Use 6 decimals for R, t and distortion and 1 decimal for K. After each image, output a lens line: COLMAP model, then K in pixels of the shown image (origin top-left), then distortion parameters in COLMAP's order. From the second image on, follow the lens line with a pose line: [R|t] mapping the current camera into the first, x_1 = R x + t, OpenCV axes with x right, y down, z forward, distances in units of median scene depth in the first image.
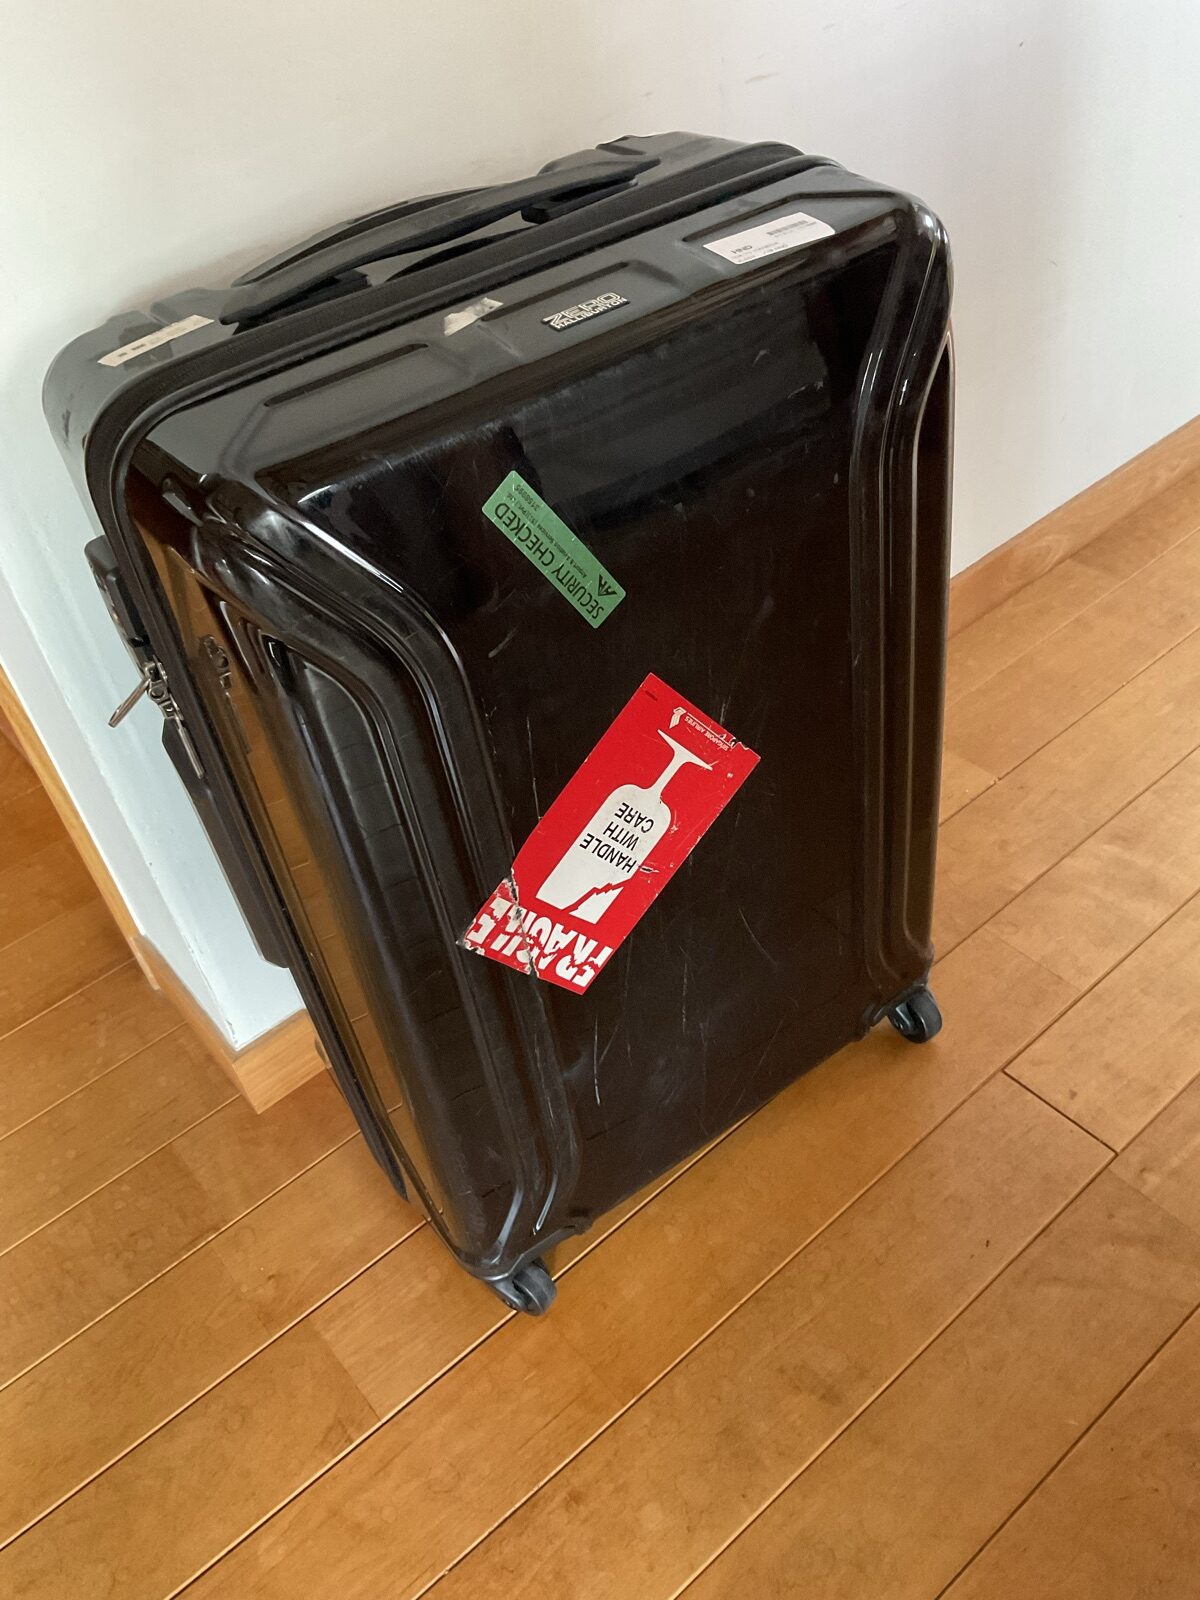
lens RADIAL K [[1360.0, 0, 600.0], [0, 1360.0, 800.0], [0, 0, 1]] dist [0.046924, -0.123289]
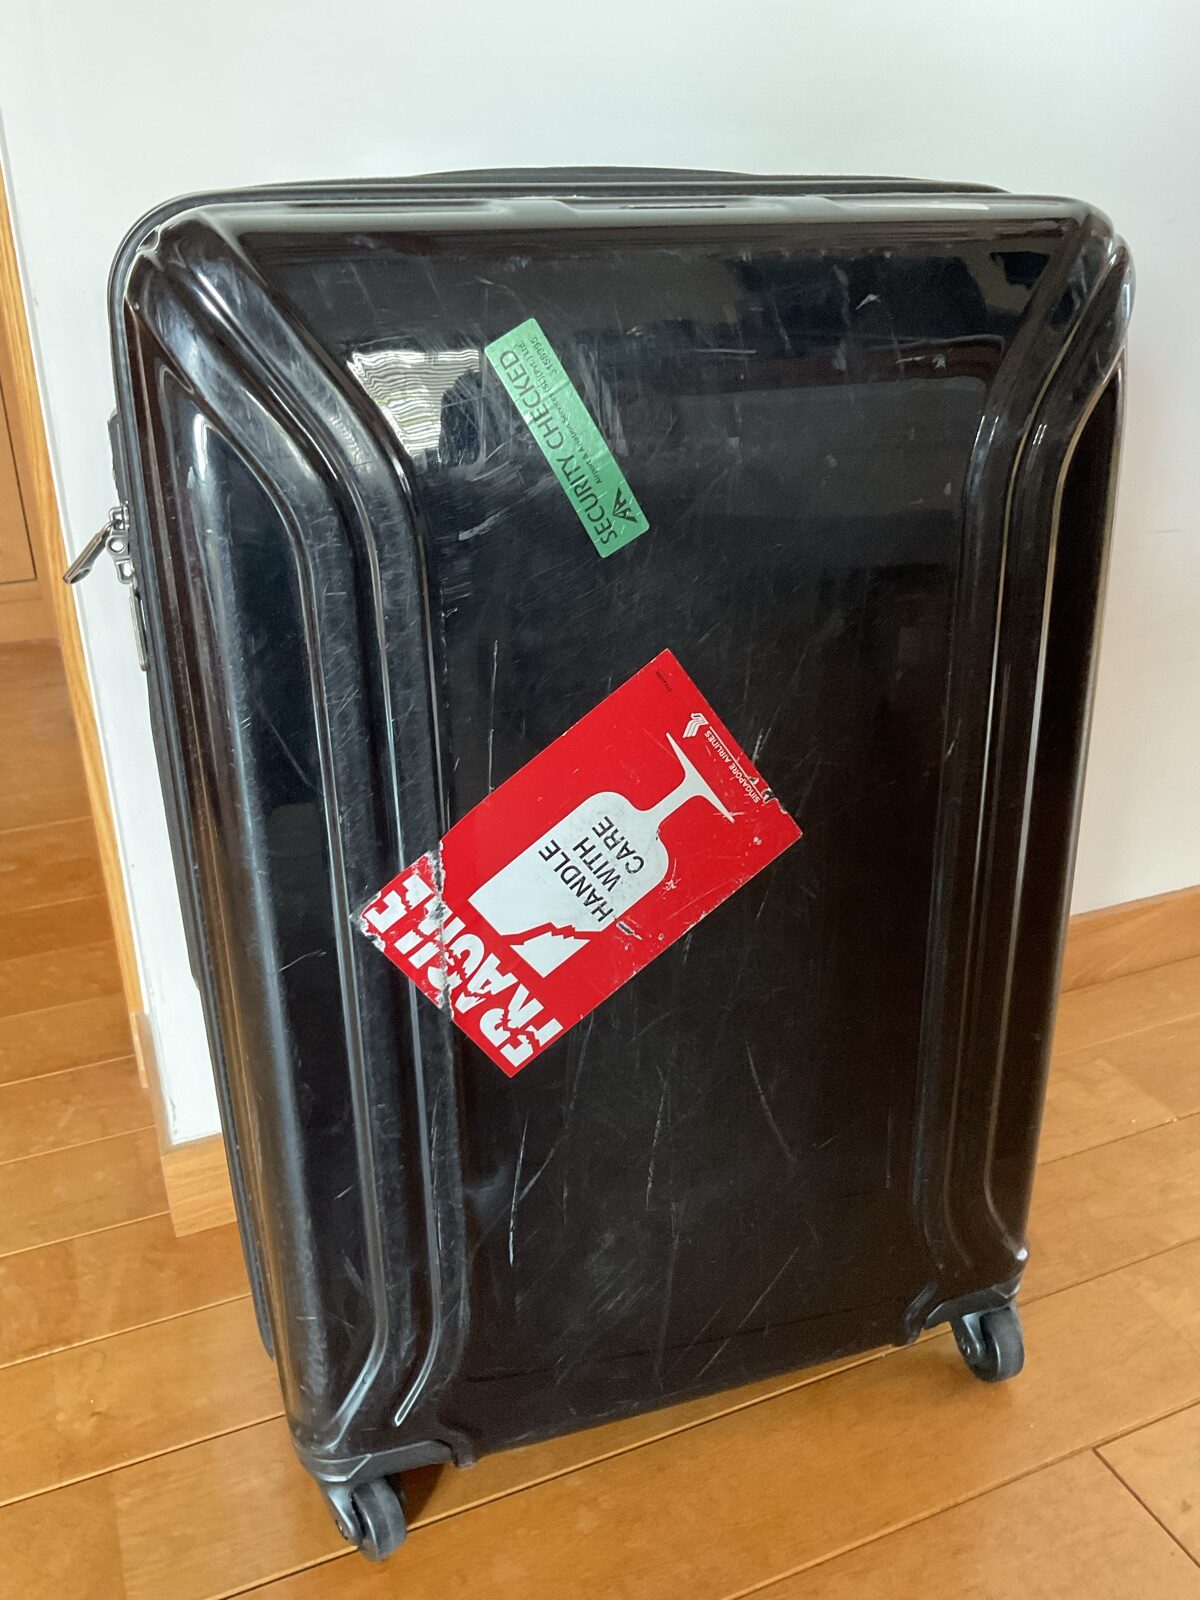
lens RADIAL K [[1360.0, 0, 600.0], [0, 1360.0, 800.0], [0, 0, 1]] dist [0.046924, -0.123289]
pose [[0.951308, 0.211700, -0.224044, 0.185540], [-0.270487, 0.921888, -0.277417, 0.210081], [0.147814, 0.324510, 0.934261, 0.242066]]
